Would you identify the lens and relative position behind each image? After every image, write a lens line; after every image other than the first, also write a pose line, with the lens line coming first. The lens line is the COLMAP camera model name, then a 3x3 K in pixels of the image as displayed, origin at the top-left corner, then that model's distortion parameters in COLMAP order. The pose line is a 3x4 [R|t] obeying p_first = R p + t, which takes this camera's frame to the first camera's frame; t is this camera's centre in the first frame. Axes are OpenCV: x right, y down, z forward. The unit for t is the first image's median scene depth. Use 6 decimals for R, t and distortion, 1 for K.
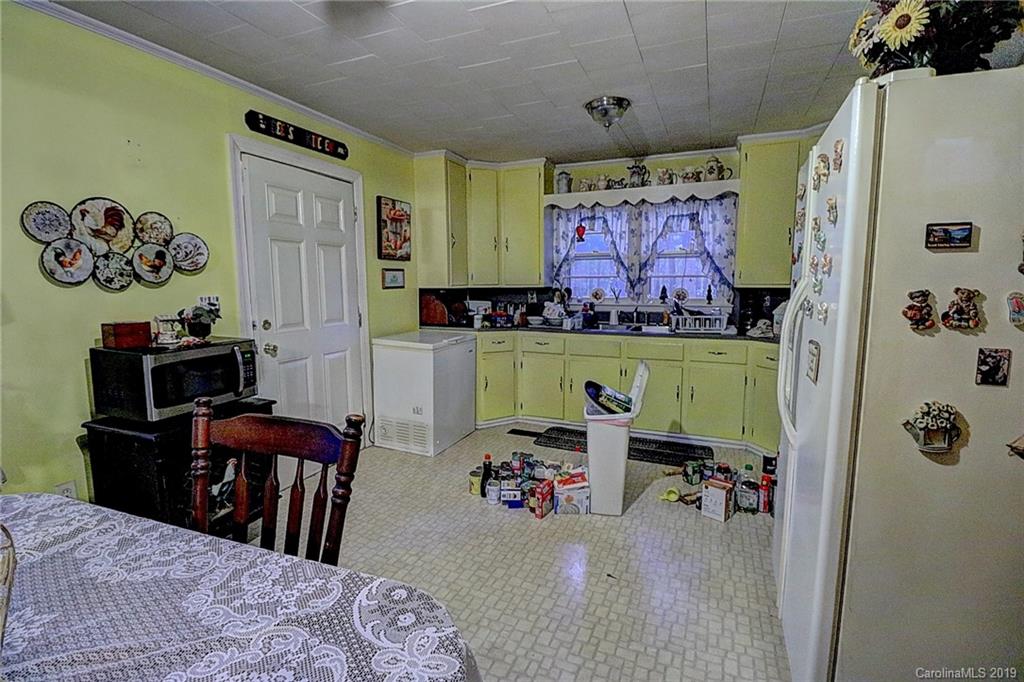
lens RADIAL K [[473.8, 0, 509.1], [0, 473.8, 340.5], [0, 0, 1]] dist [-0.015322, -0.008202]
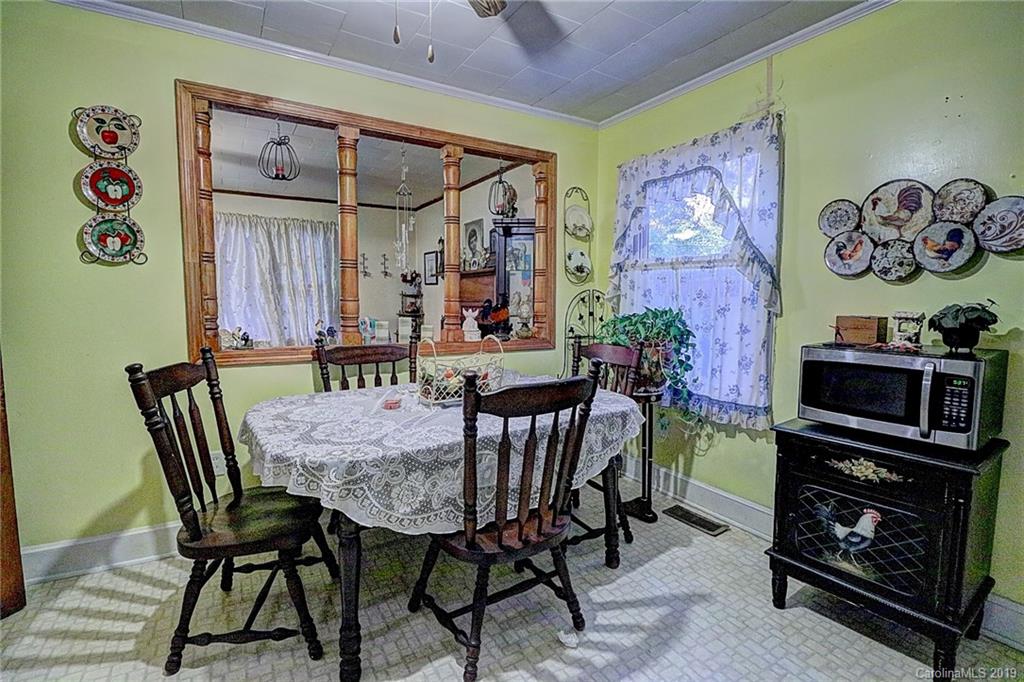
lens RADIAL K [[473.8, 0, 509.5], [0, 473.8, 339.3], [0, 0, 1]] dist [-0.015322, -0.008202]
pose [[-0.580381, 0.066731, -0.811607, 0.312491], [-0.103750, 0.982456, 0.154969, -0.062523], [0.807709, 0.174145, -0.563275, 0.930641]]
